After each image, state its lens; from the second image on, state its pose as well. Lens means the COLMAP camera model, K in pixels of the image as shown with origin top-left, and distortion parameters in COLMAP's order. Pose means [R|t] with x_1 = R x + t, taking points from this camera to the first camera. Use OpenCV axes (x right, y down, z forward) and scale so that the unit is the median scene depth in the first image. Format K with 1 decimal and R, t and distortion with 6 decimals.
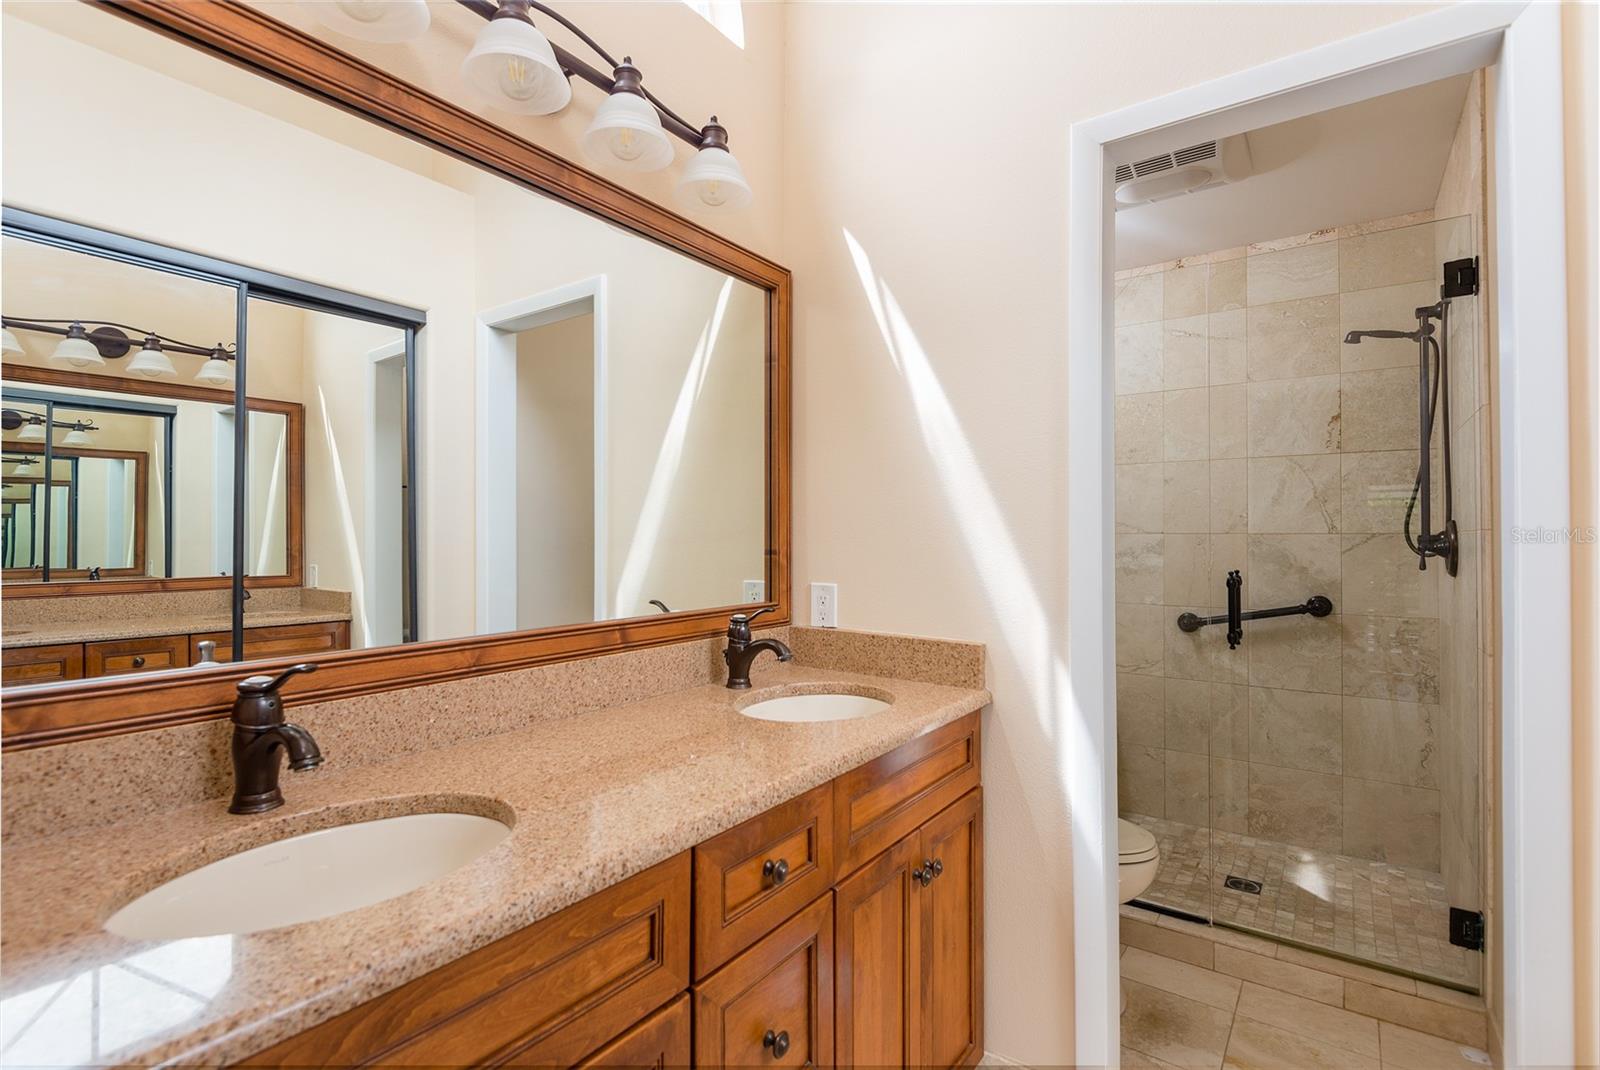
lens RADIAL K [[748.1, 0, 798.1], [0, 748.1, 531.0], [0, 0, 1]] dist [0.001790, -0.000315]
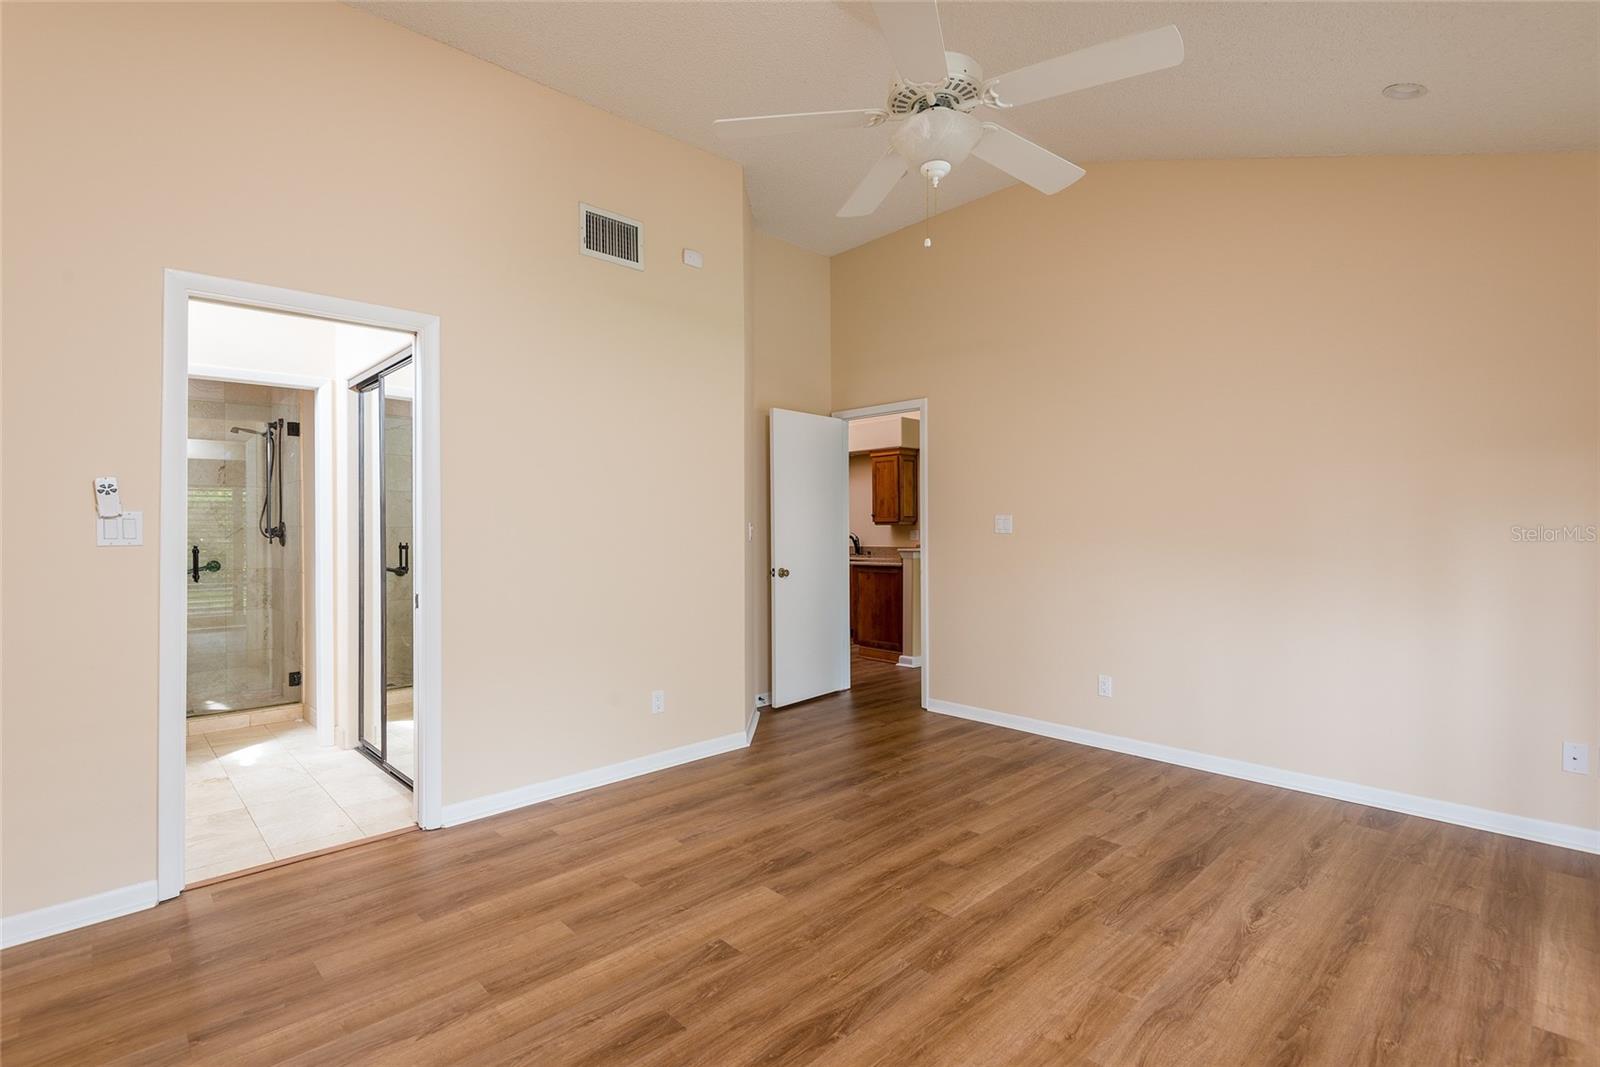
lens RADIAL K [[746.5, 0, 795.3], [0, 746.5, 526.7], [0, 0, 1]] dist [-0.016186, -0.000496]
pose [[0.185660, -0.004136, 0.982605, -0.992810], [-0.005106, 0.999974, 0.005174, -0.019263], [-0.982601, -0.005978, 0.185634, -0.897957]]
